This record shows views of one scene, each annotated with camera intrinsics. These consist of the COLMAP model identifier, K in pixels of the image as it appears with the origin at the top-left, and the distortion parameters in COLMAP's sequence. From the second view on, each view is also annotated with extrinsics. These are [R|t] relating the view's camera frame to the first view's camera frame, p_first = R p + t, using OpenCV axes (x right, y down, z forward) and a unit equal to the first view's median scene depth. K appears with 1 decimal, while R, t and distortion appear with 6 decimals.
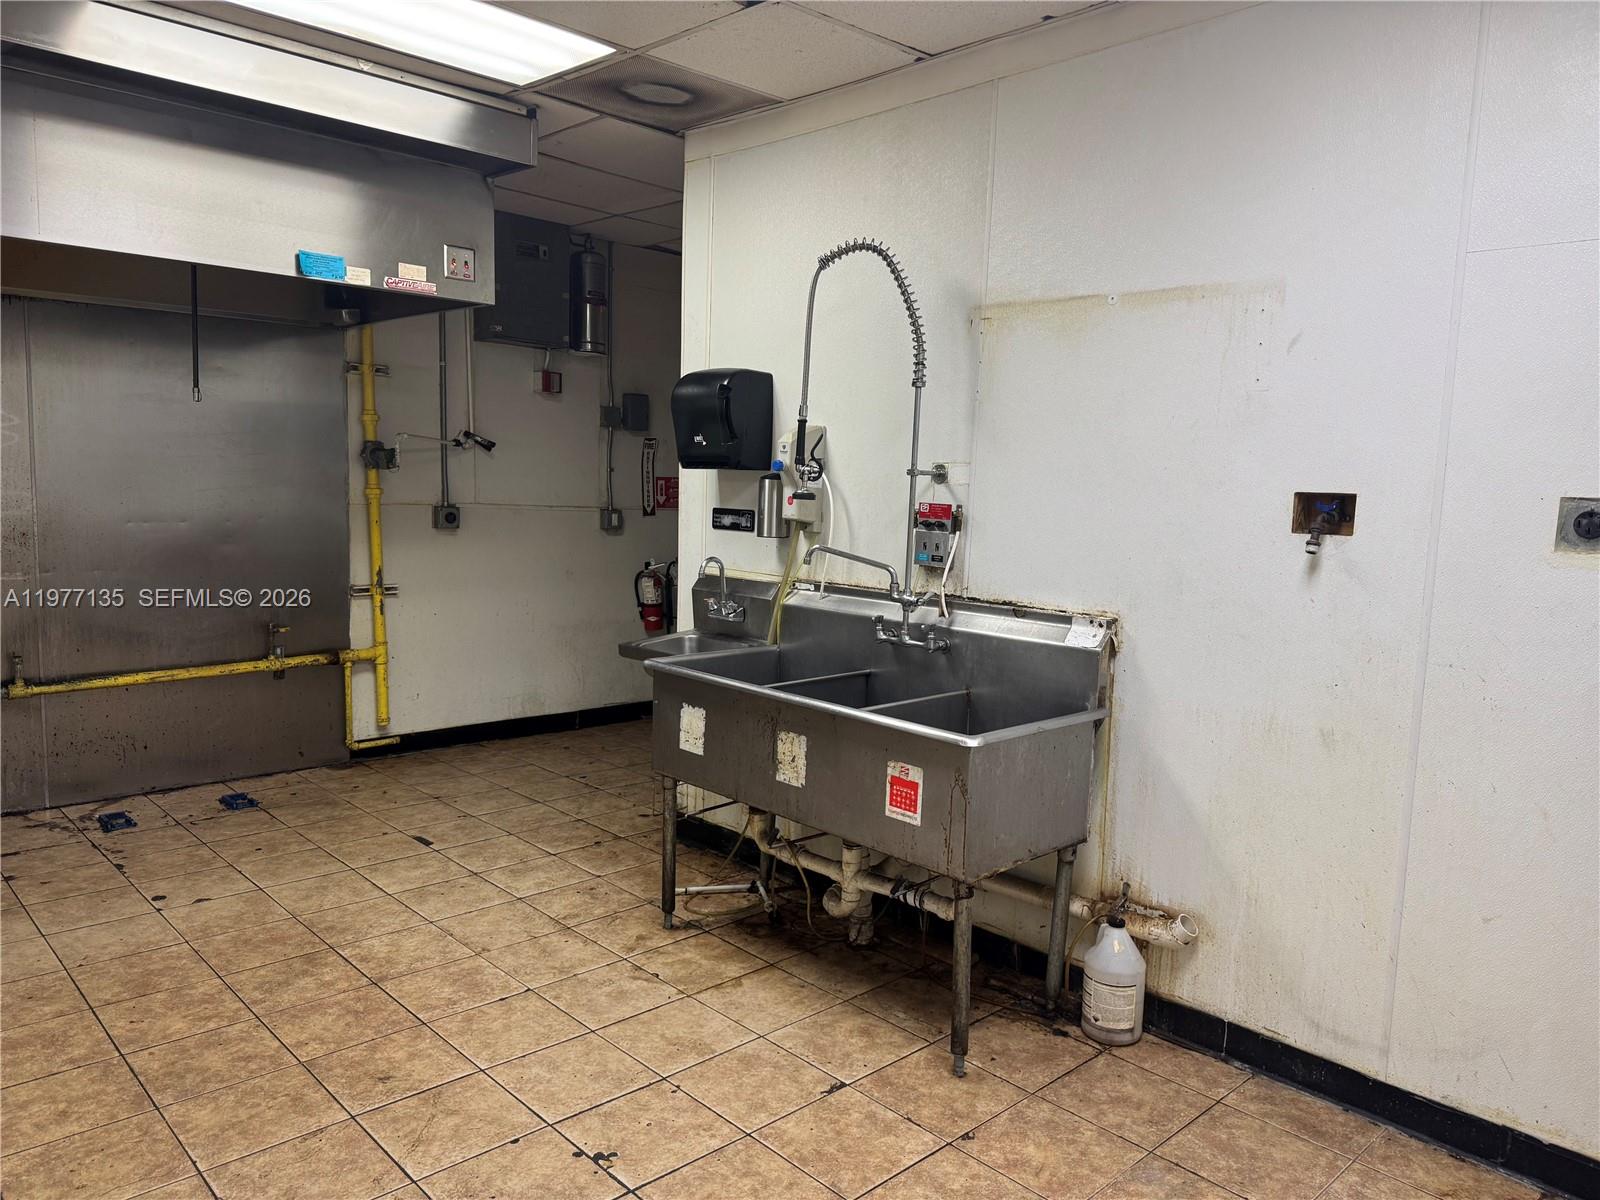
lens RADIAL K [[1128.8, 0, 811.3], [0, 1128.8, 606.1], [0, 0, 1]] dist [0.056955, -0.067273]
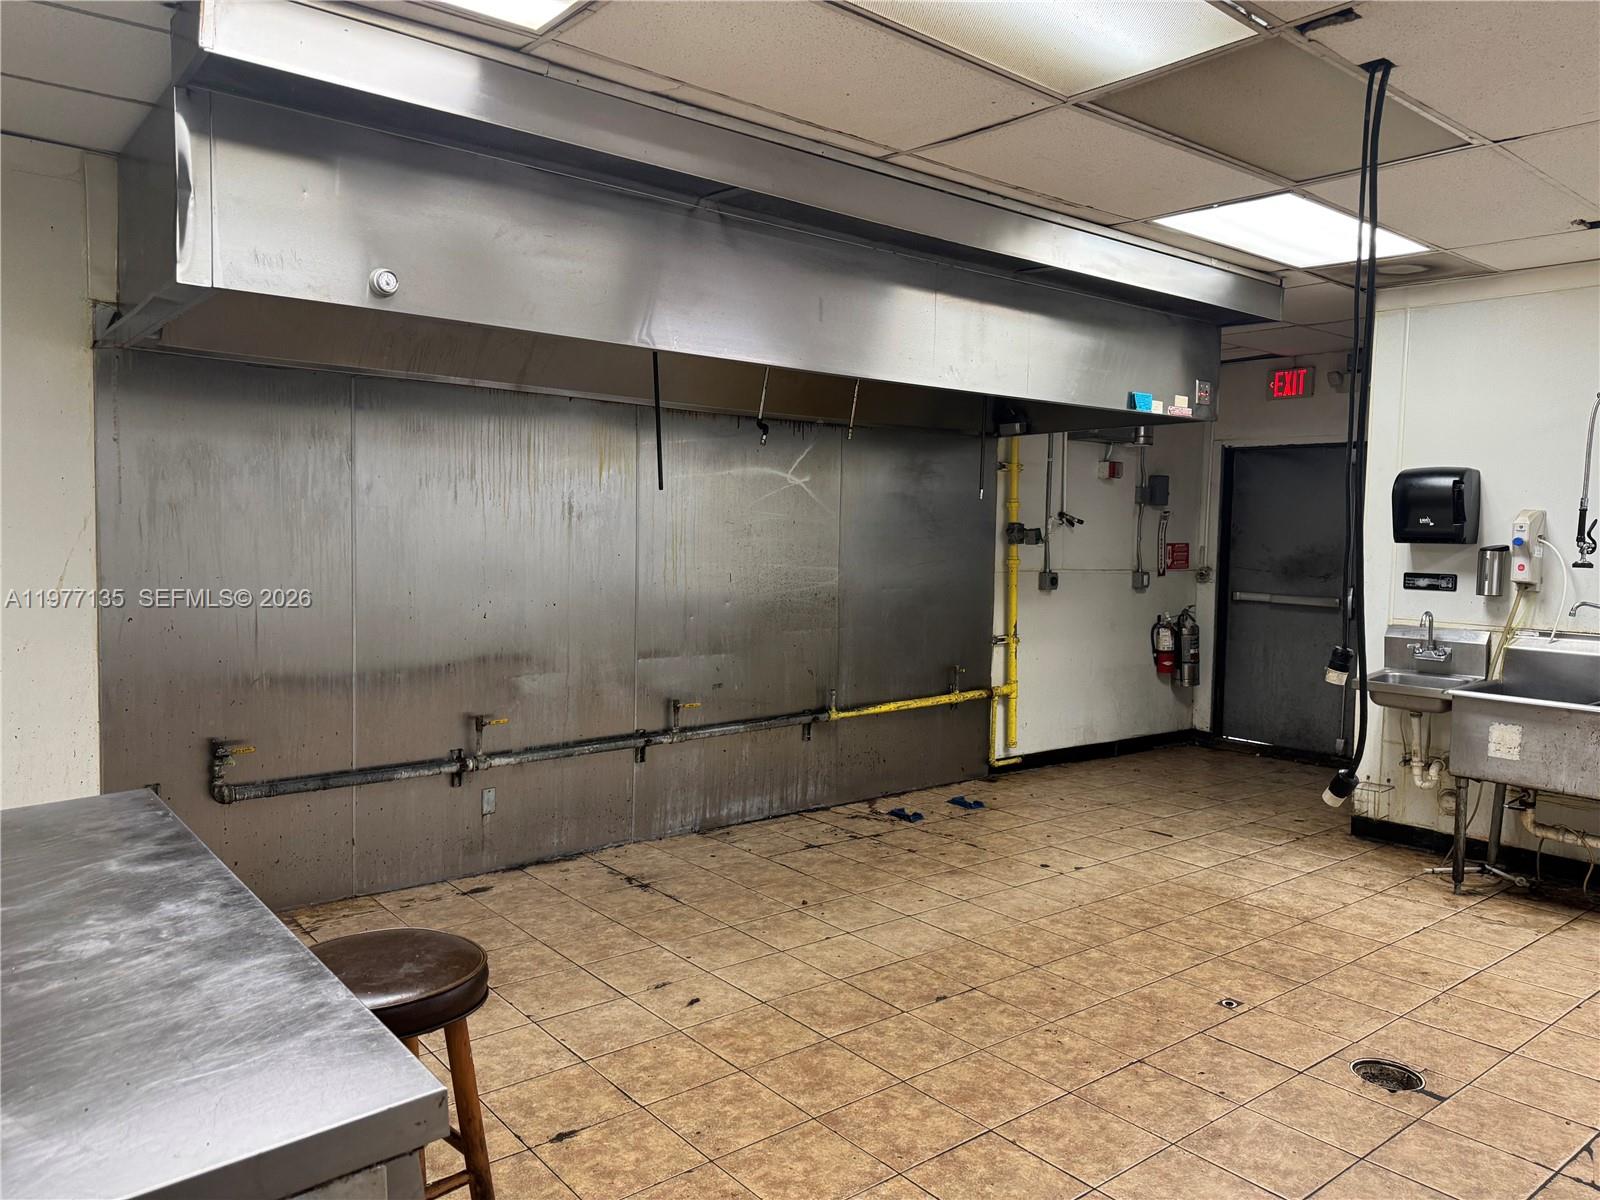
lens RADIAL K [[1128.8, 0, 794.7], [0, 1128.8, 597.0], [0, 0, 1]] dist [0.056955, -0.067273]
pose [[0.997051, -0.008624, -0.076251, -0.686804], [0.004619, 0.998608, -0.052536, 0.004903], [0.076598, 0.052029, 0.995704, -0.347872]]
